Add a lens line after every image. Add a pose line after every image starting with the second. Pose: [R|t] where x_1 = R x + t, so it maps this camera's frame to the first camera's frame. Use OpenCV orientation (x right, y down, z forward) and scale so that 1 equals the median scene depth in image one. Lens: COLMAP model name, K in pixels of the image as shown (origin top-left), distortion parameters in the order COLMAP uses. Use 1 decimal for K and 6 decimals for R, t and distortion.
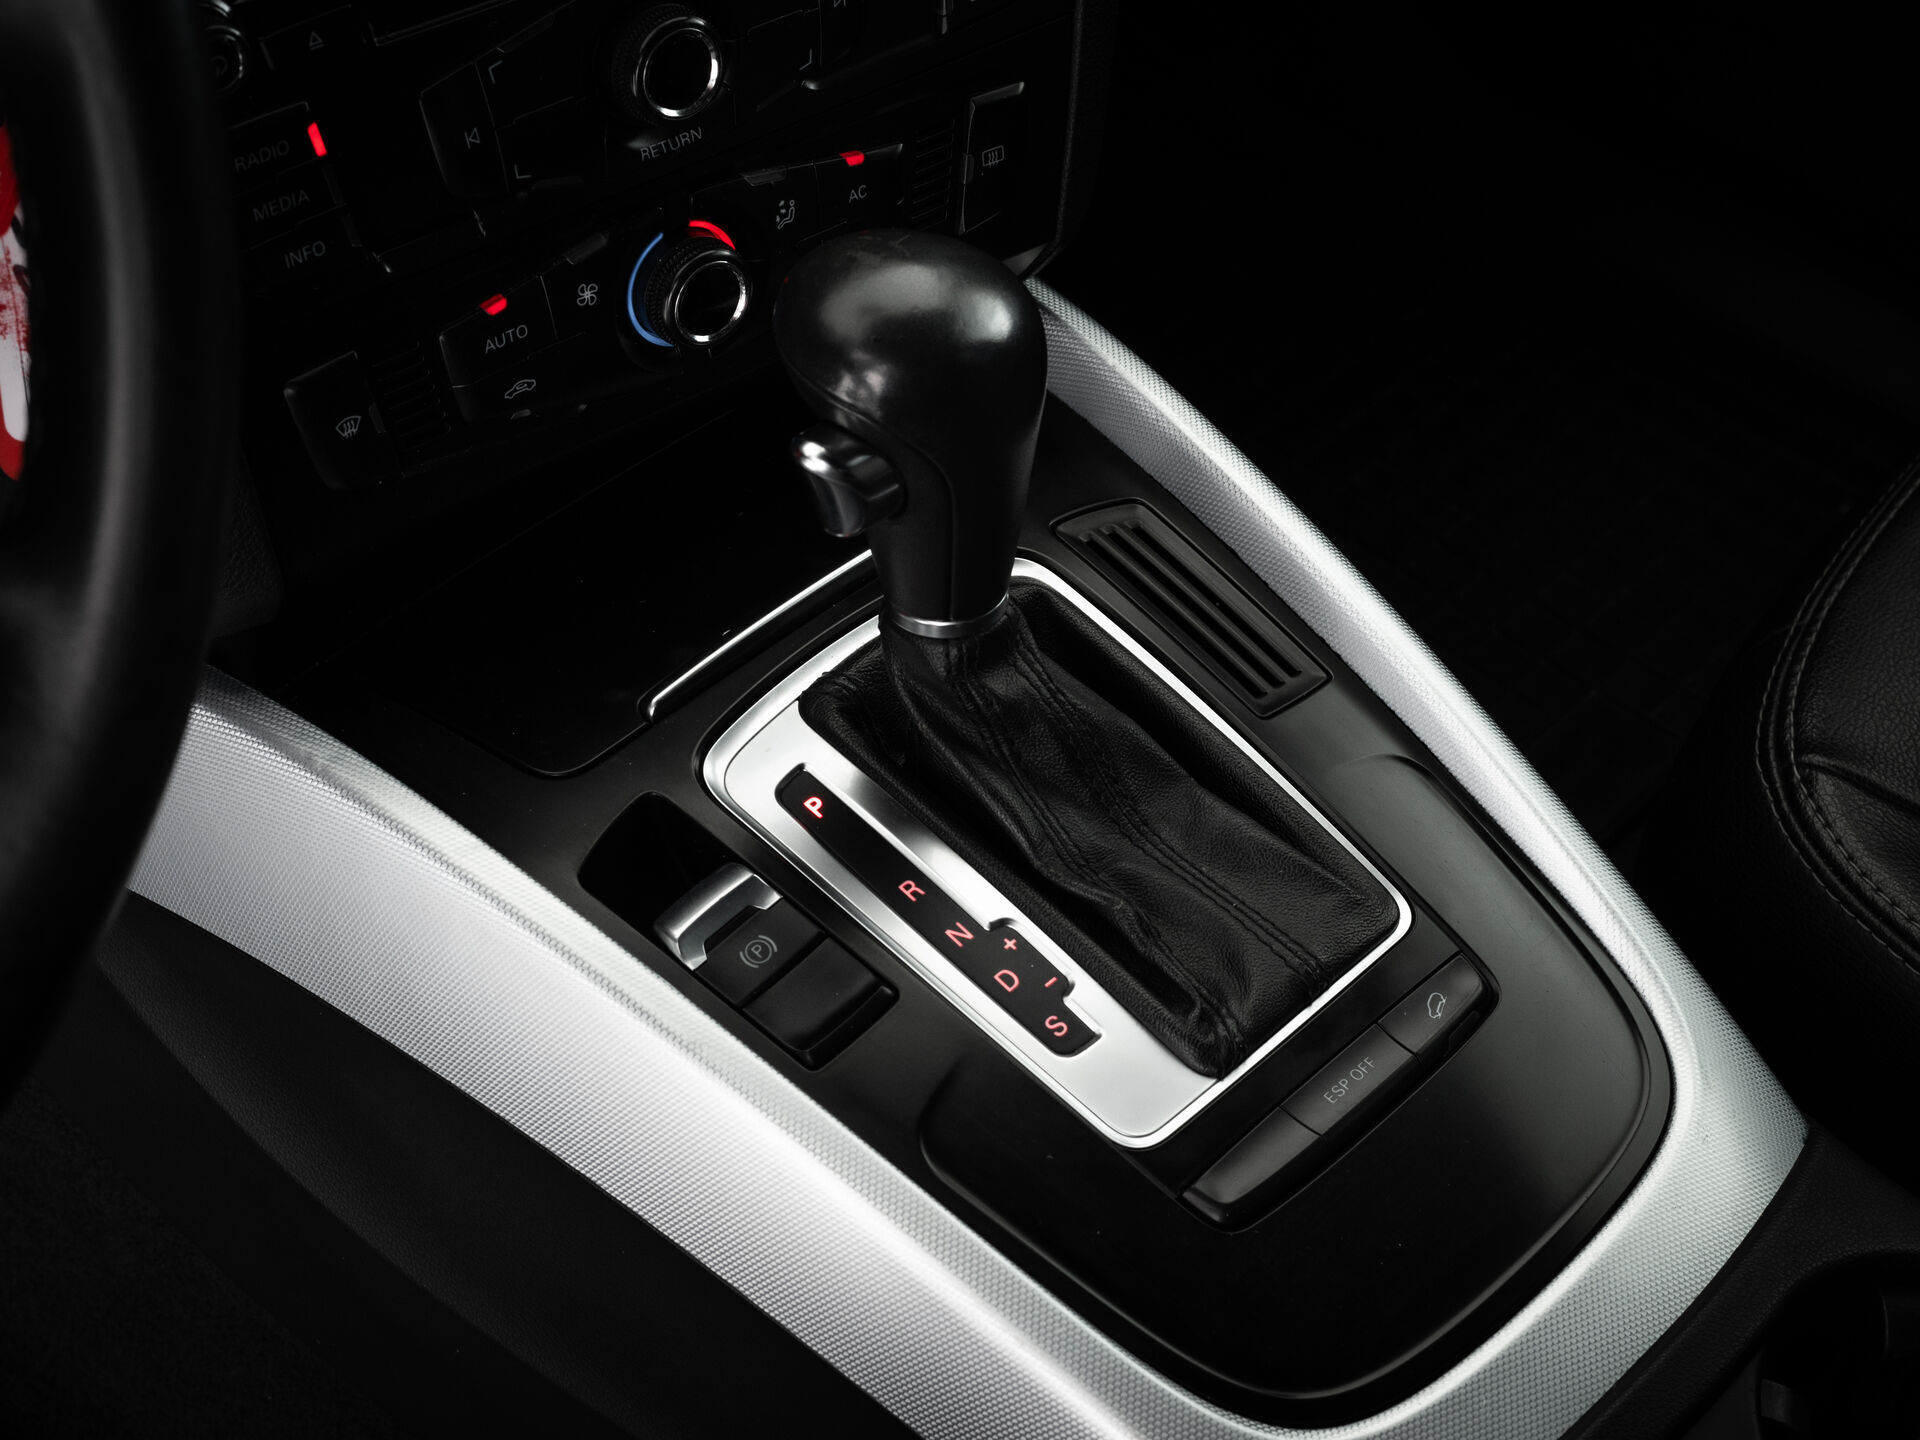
lens RADIAL K [[3227.4, 0, 1009.7], [0, 3227.4, 716.2], [0, 0, 1]] dist [0.000554, -0.149372]
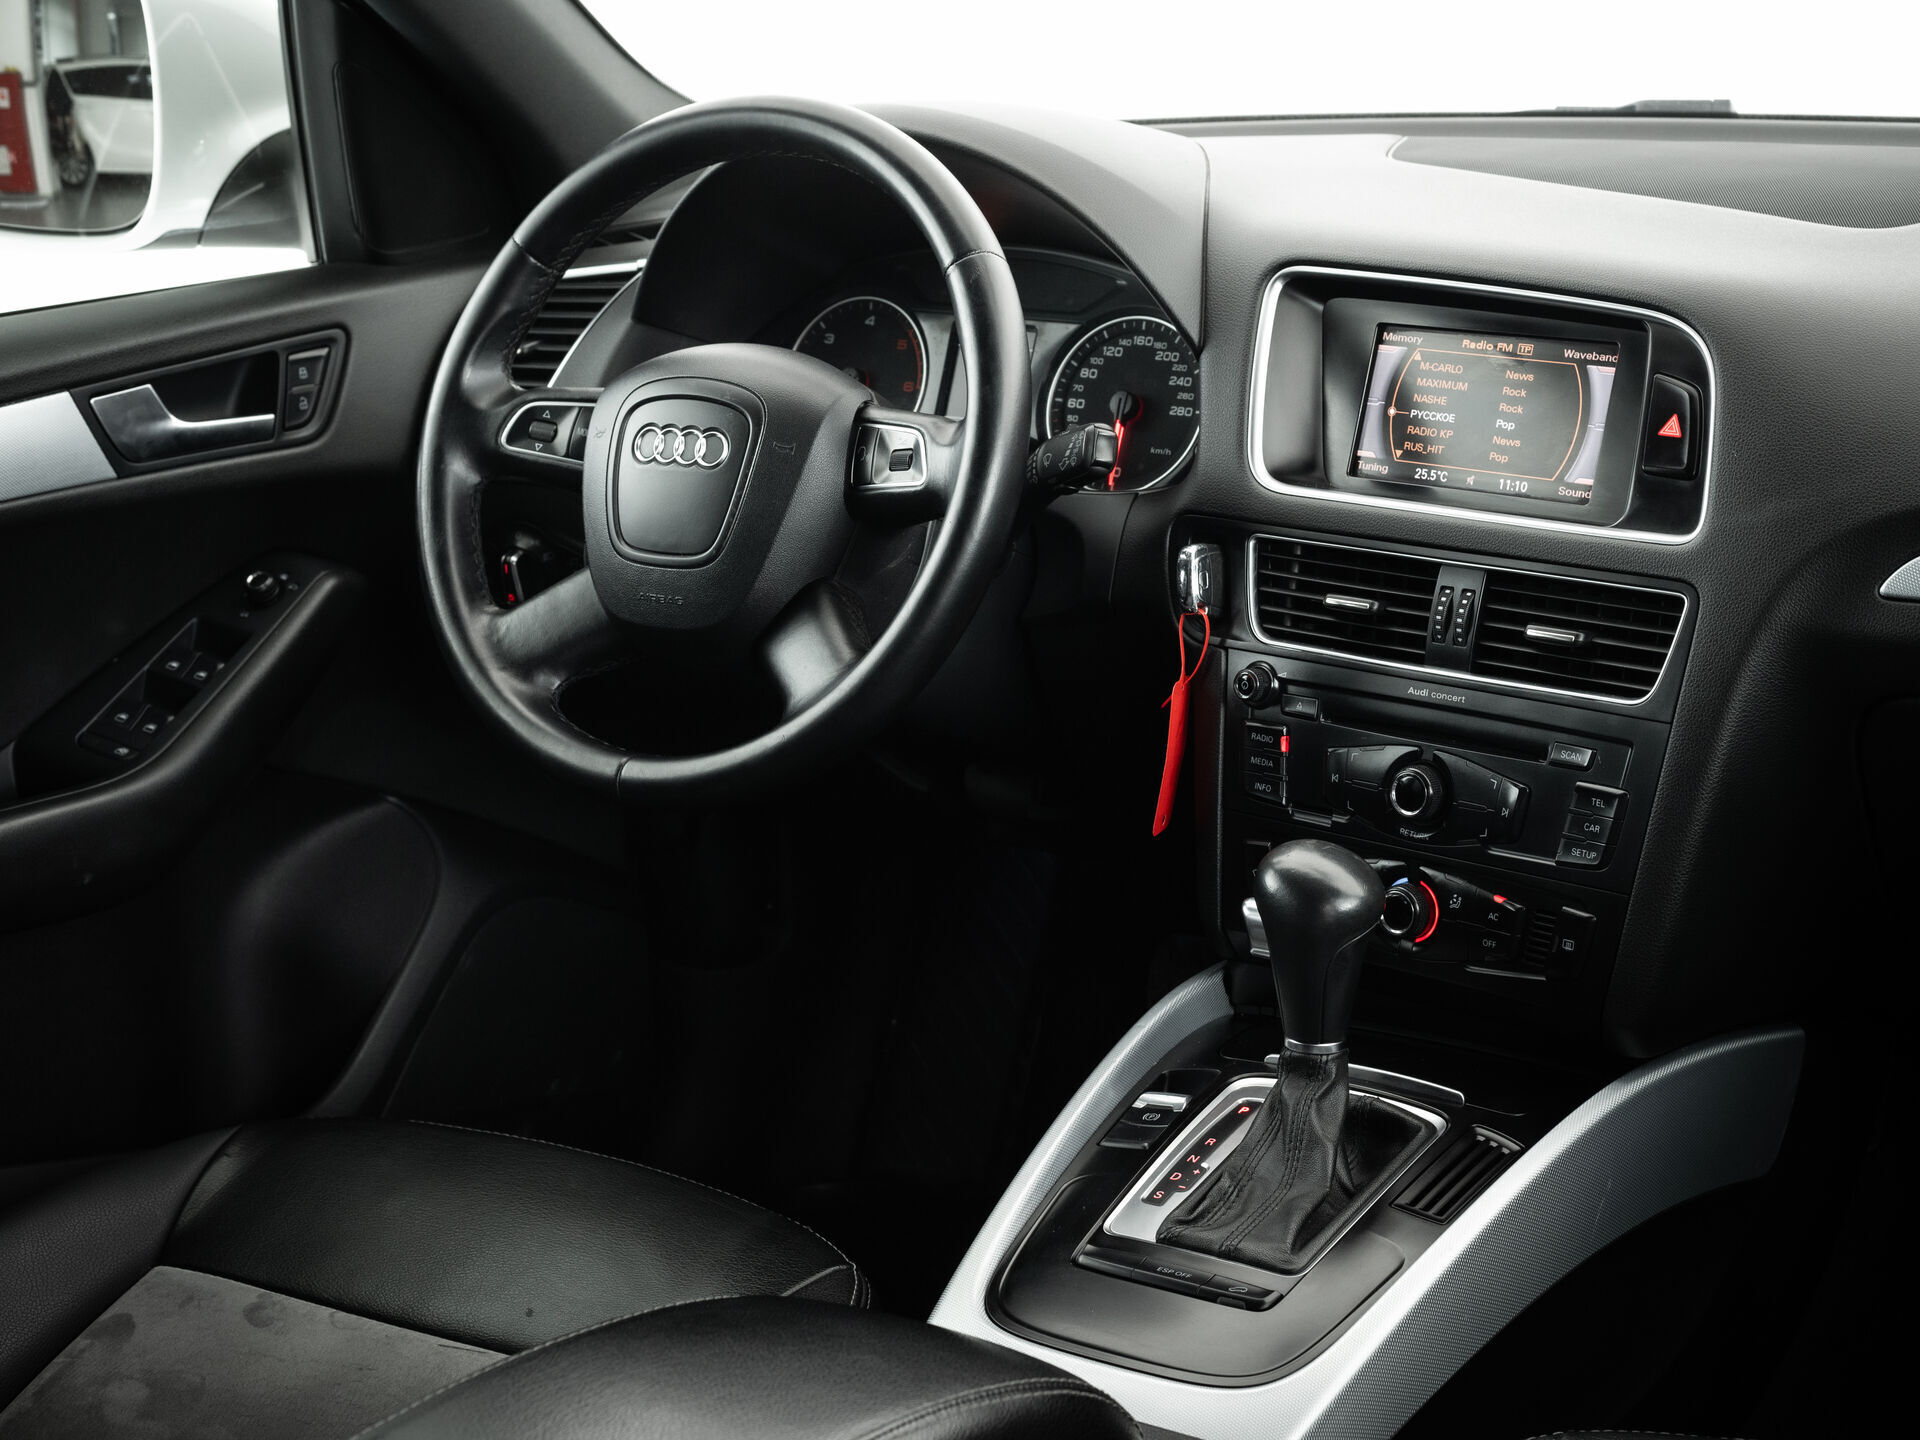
lens RADIAL K [[3191.2, 0, 1070.5], [0, 3191.2, 717.6], [0, 0, 1]] dist [-0.014387, 0.053124]
pose [[0.161002, 0.194831, -0.967533, 1.859973], [-0.659189, 0.750831, 0.041502, -0.173114], [0.734540, 0.631105, 0.249316, 0.268632]]
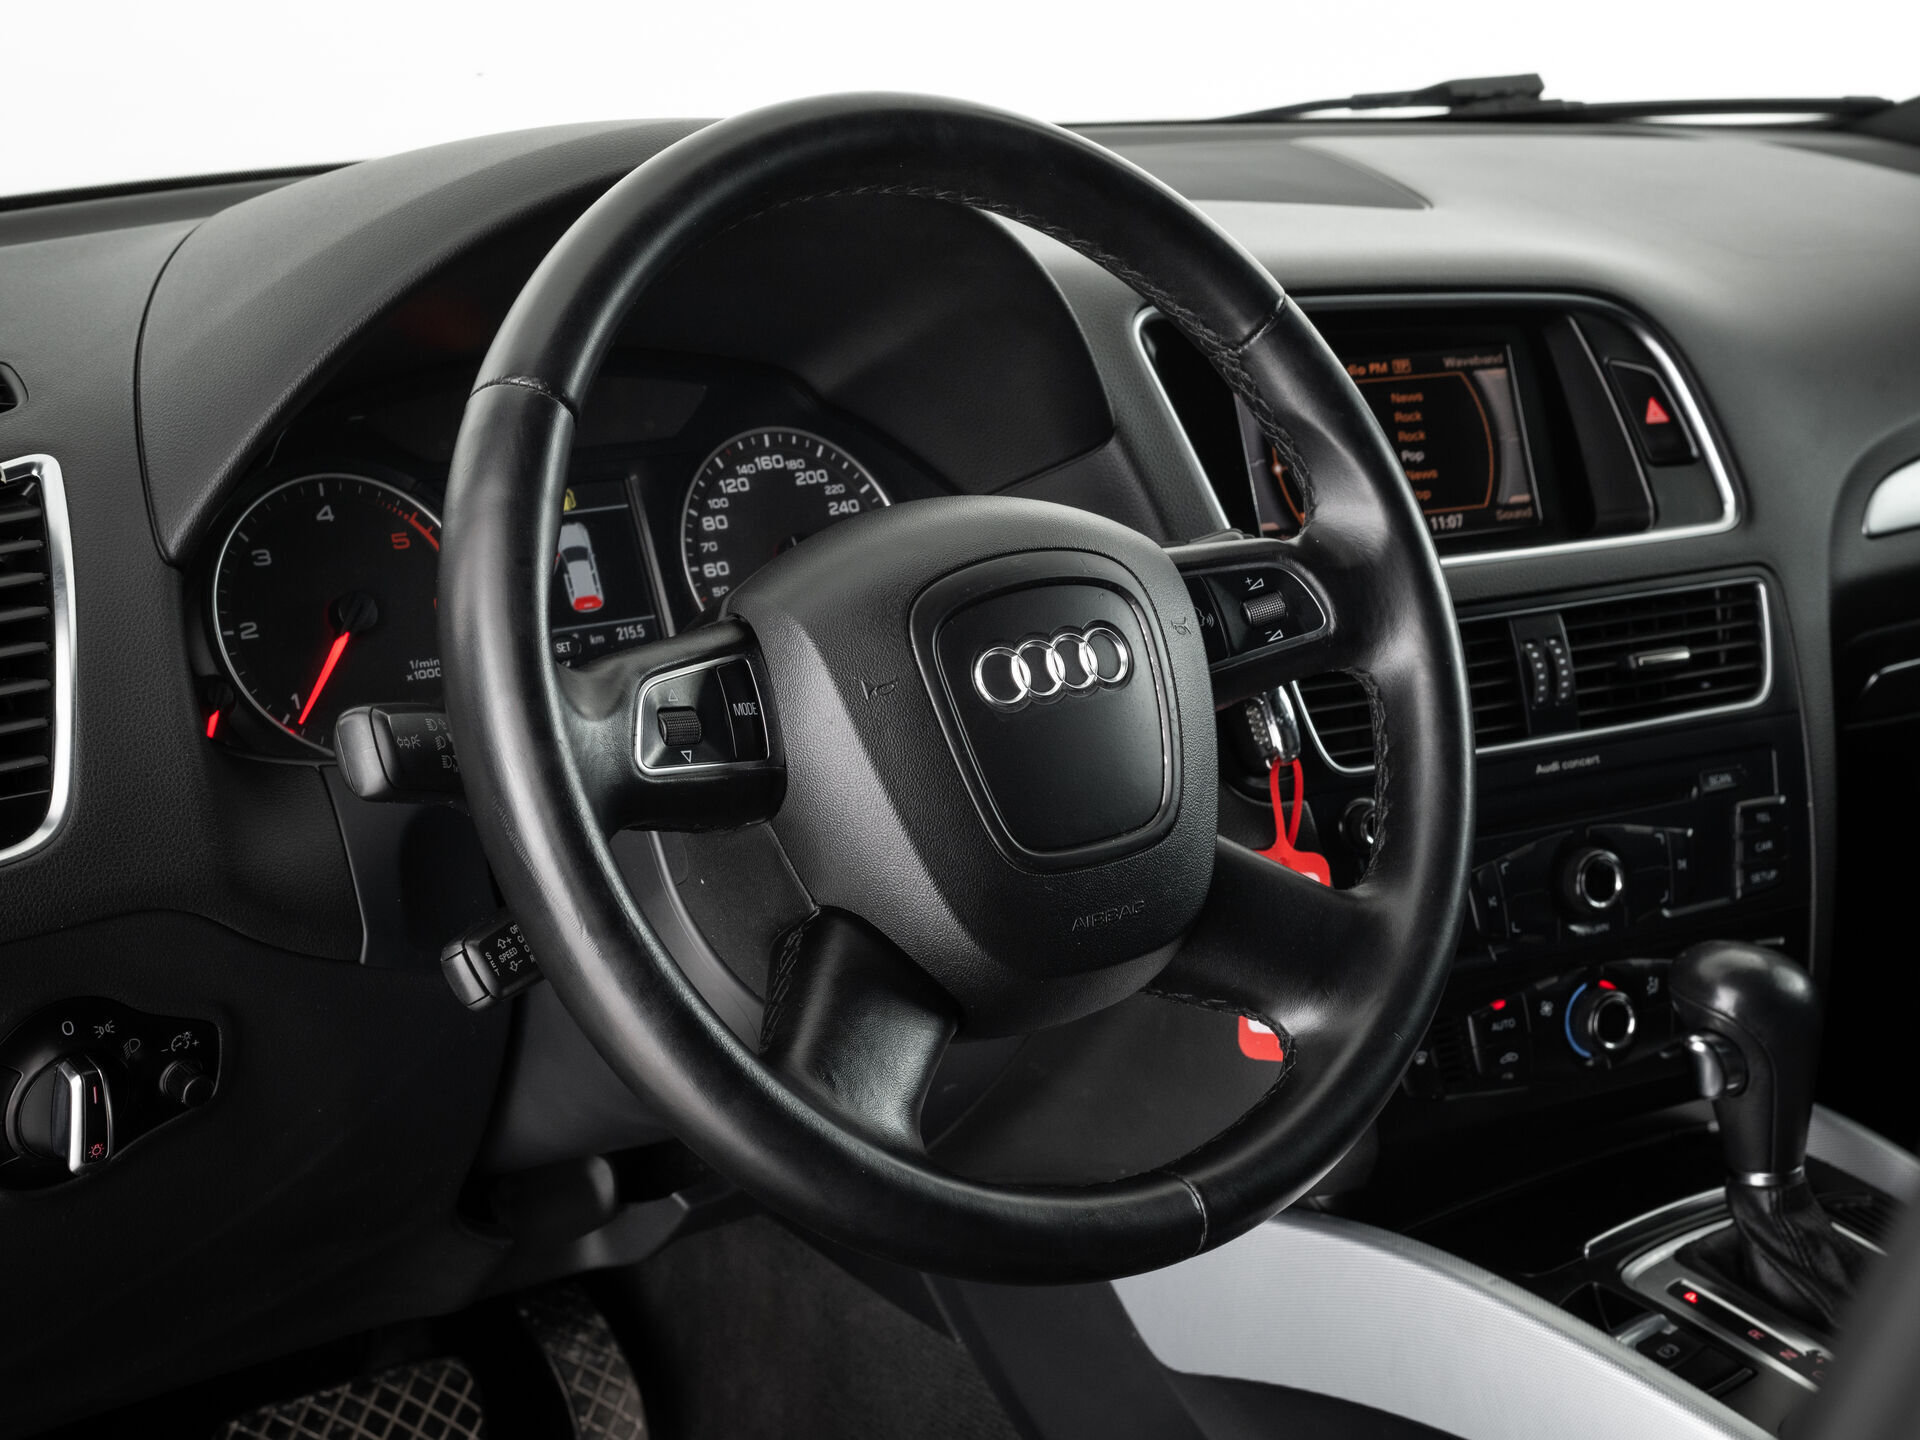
lens RADIAL K [[3227.4, 0, 1009.7], [0, 3227.4, 716.2], [0, 0, 1]] dist [0.000554, -0.149372]
pose [[0.986814, -0.030754, -0.158912, -0.135967], [-0.055589, 0.857674, -0.511180, 0.648543], [0.152016, 0.513273, 0.844655, -0.610153]]
